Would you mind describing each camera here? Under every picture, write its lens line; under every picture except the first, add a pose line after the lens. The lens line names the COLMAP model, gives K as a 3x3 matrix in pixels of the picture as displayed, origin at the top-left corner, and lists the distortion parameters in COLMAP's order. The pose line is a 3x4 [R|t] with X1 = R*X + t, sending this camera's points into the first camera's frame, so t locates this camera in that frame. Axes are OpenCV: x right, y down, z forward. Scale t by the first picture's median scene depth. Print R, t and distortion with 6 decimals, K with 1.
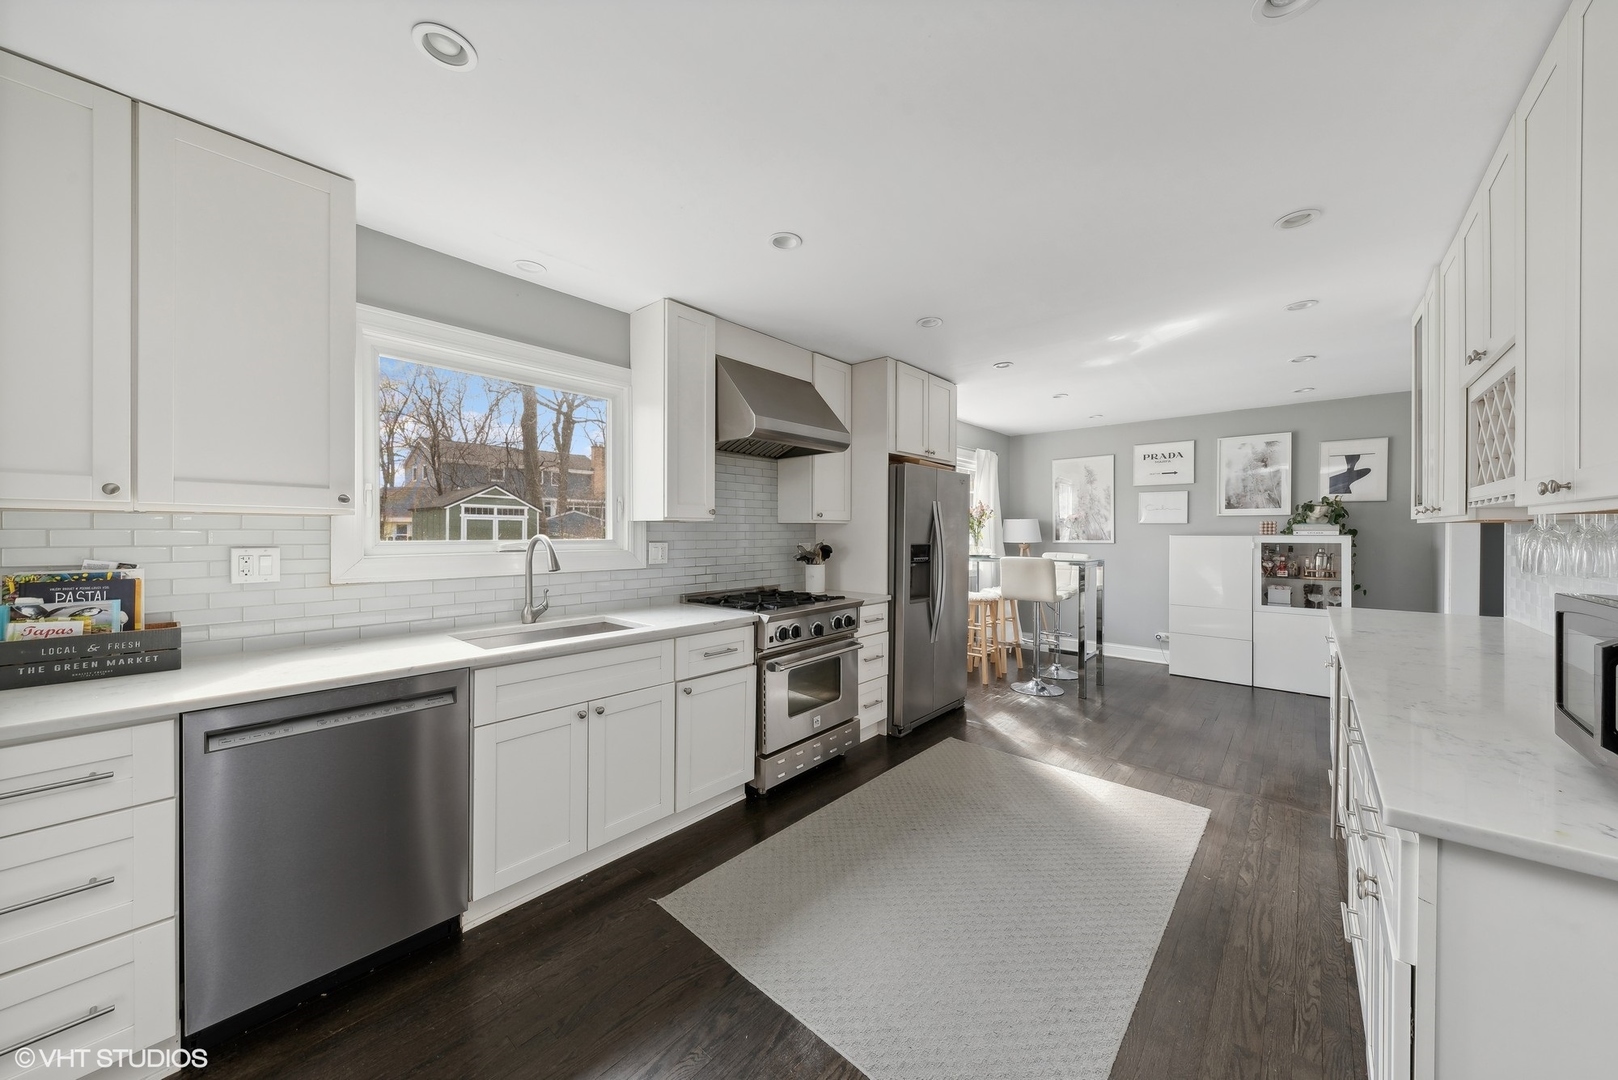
lens RADIAL K [[553.5, 0, 812.9], [0, 553.5, 528.0], [0, 0, 1]] dist [0.009204, -0.000288]
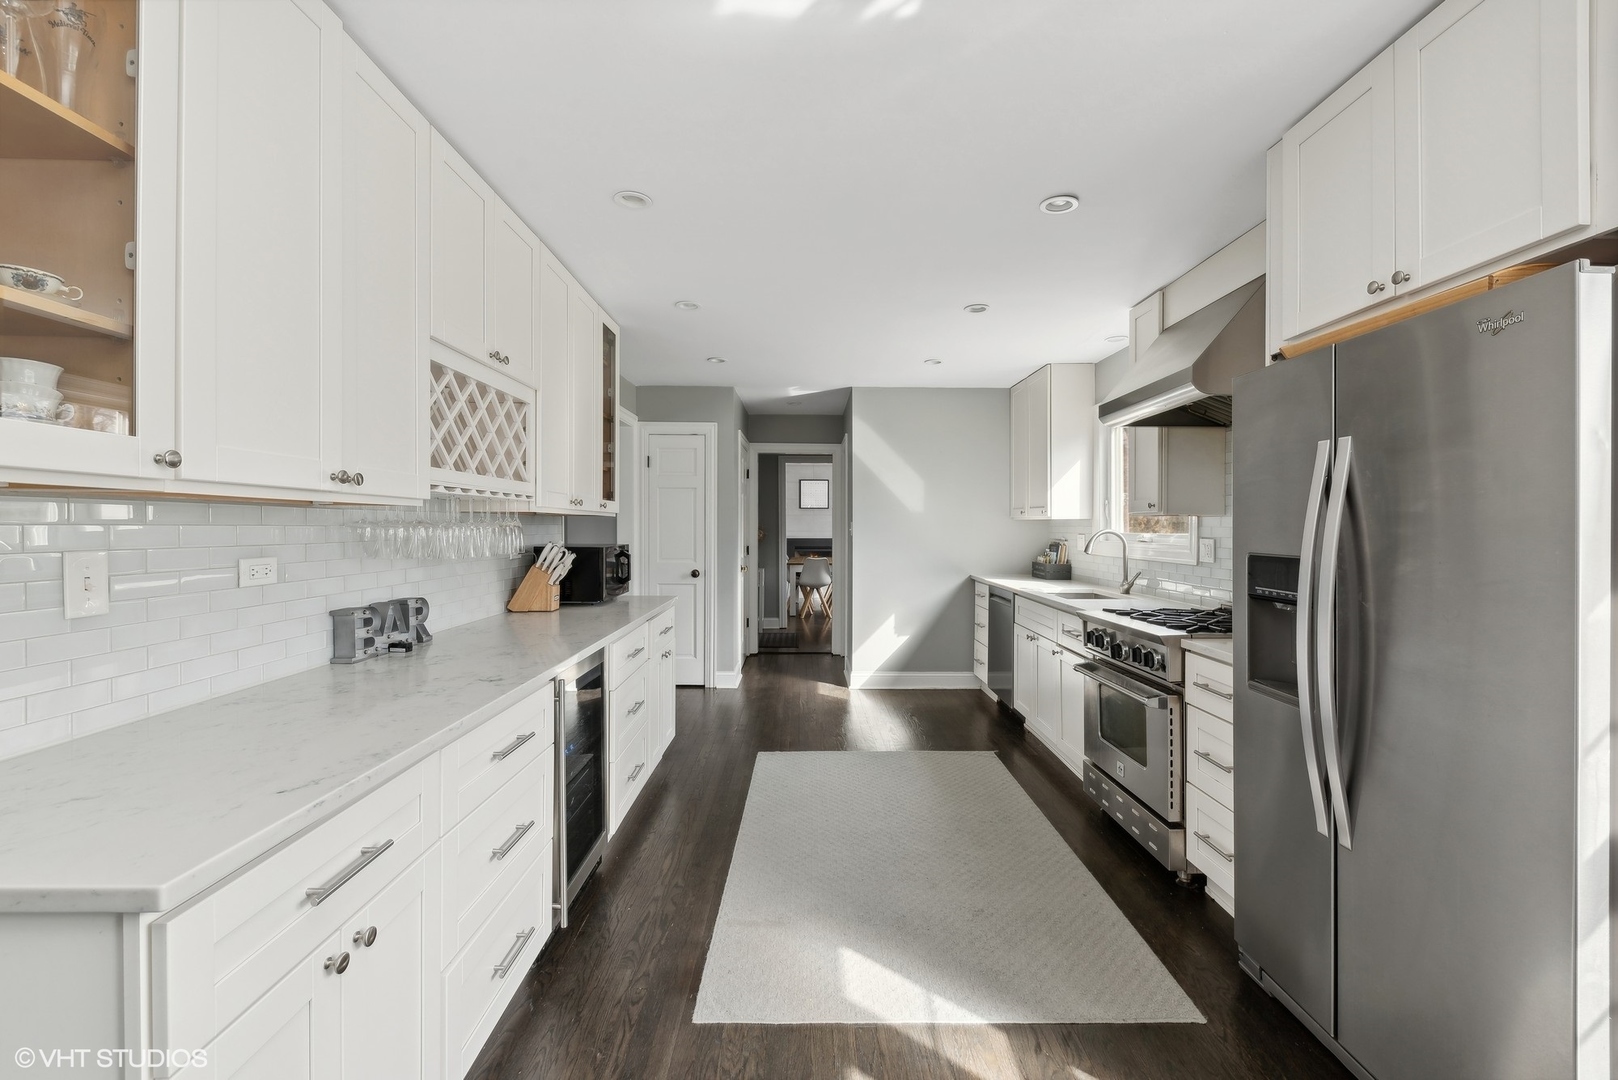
lens RADIAL K [[699.8, 0, 810.8], [0, 699.8, 523.8], [0, 0, 1]] dist [0.000369, 0.000036]
pose [[-0.741922, -0.014107, -0.670338, 1.006762], [-0.011579, 0.999899, -0.008227, 0.018325], [0.670386, 0.001659, -0.742010, 1.458104]]
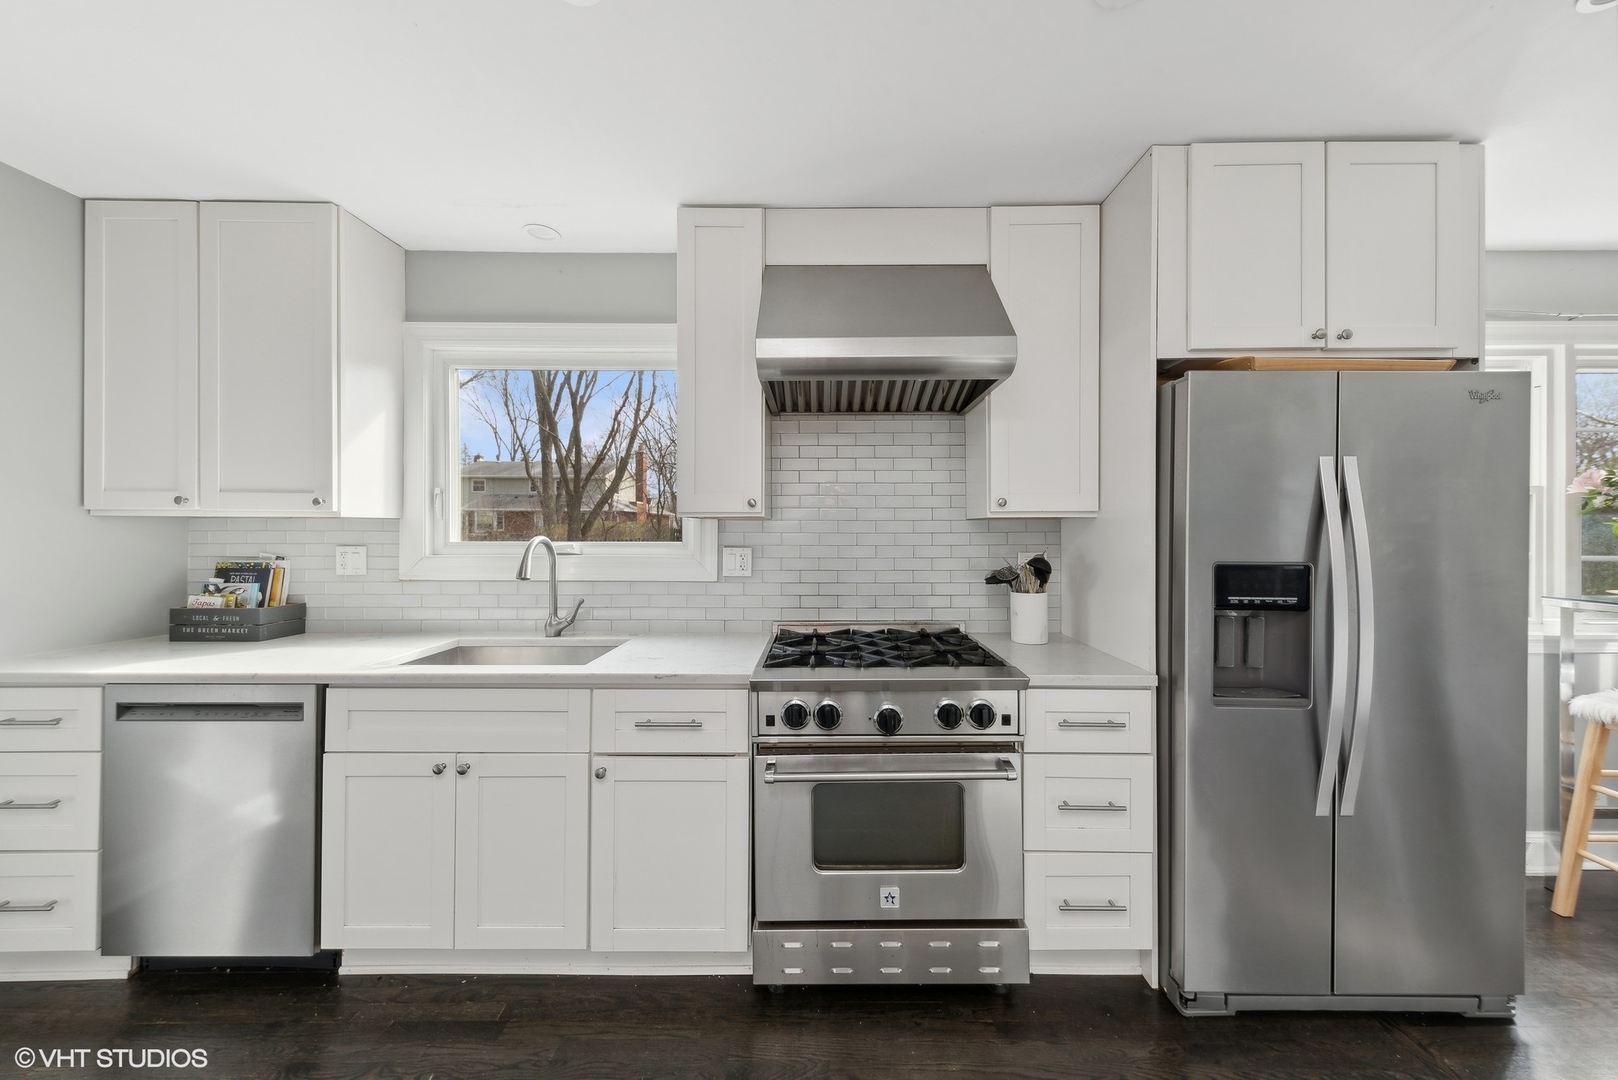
lens RADIAL K [[553.5, 0, 812.9], [0, 553.5, 528.0], [0, 0, 1]] dist [0.009204, -0.000288]
pose [[0.663837, -0.009364, -0.747818, 0.352702], [0.004398, 0.999953, -0.008617, 0.006817], [0.747864, 0.002431, 0.663847, 0.600262]]
